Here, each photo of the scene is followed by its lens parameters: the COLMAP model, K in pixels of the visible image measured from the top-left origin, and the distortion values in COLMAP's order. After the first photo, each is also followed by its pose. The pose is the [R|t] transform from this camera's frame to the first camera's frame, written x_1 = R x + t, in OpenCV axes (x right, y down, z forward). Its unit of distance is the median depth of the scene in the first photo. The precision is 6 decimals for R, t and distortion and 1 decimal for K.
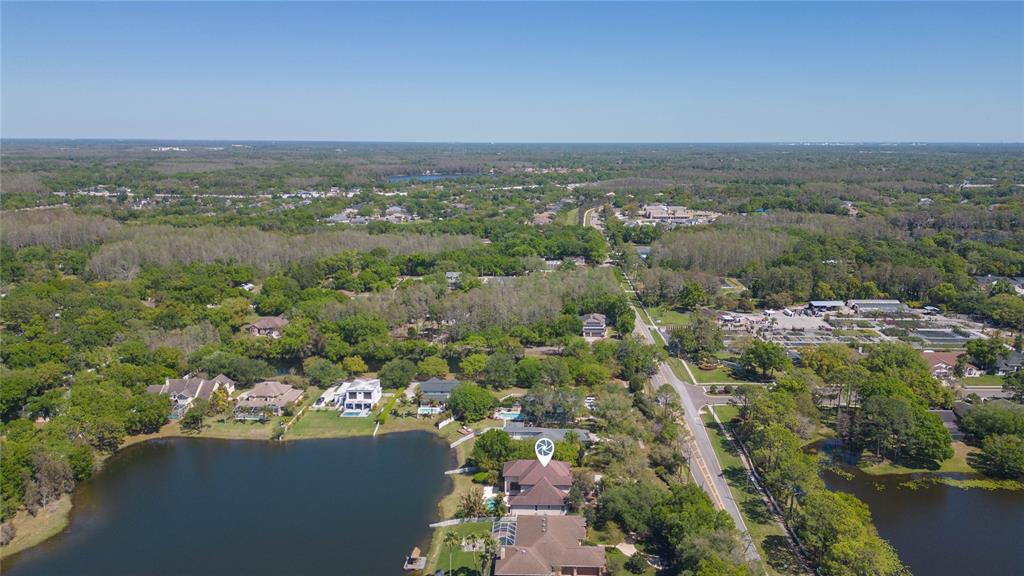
lens RADIAL K [[725.4, 0, 512.3], [0, 725.4, 293.8], [0, 0, 1]] dist [0.039890, -0.038849]
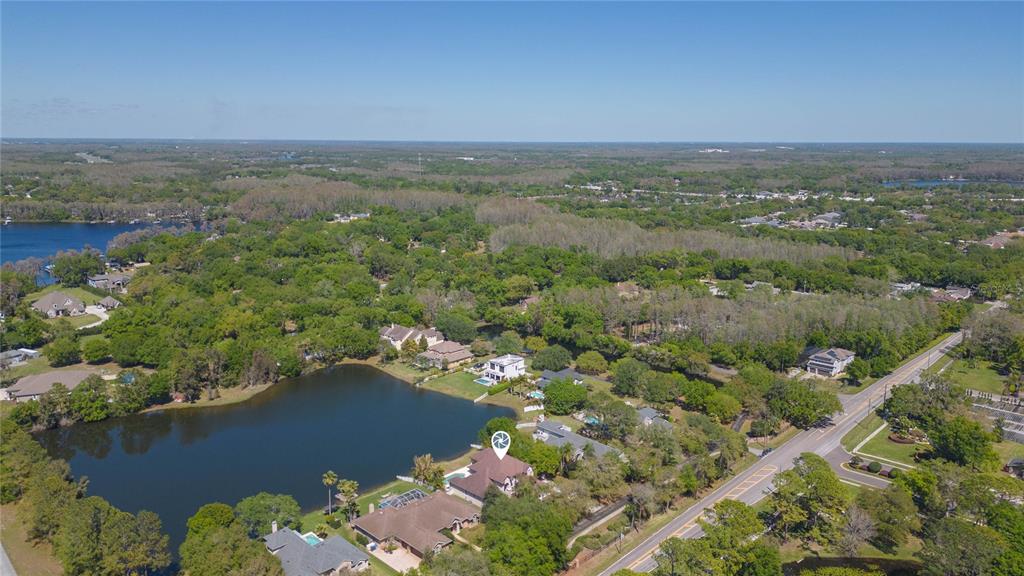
lens RADIAL K [[725.4, 0, 514.2], [0, 725.4, 278.7], [0, 0, 1]] dist [0.039890, -0.038849]
pose [[0.719513, 0.126126, -0.682930, 0.539100], [-0.141803, 0.989334, 0.033315, -0.034741], [0.679848, 0.072871, 0.729724, 0.198020]]
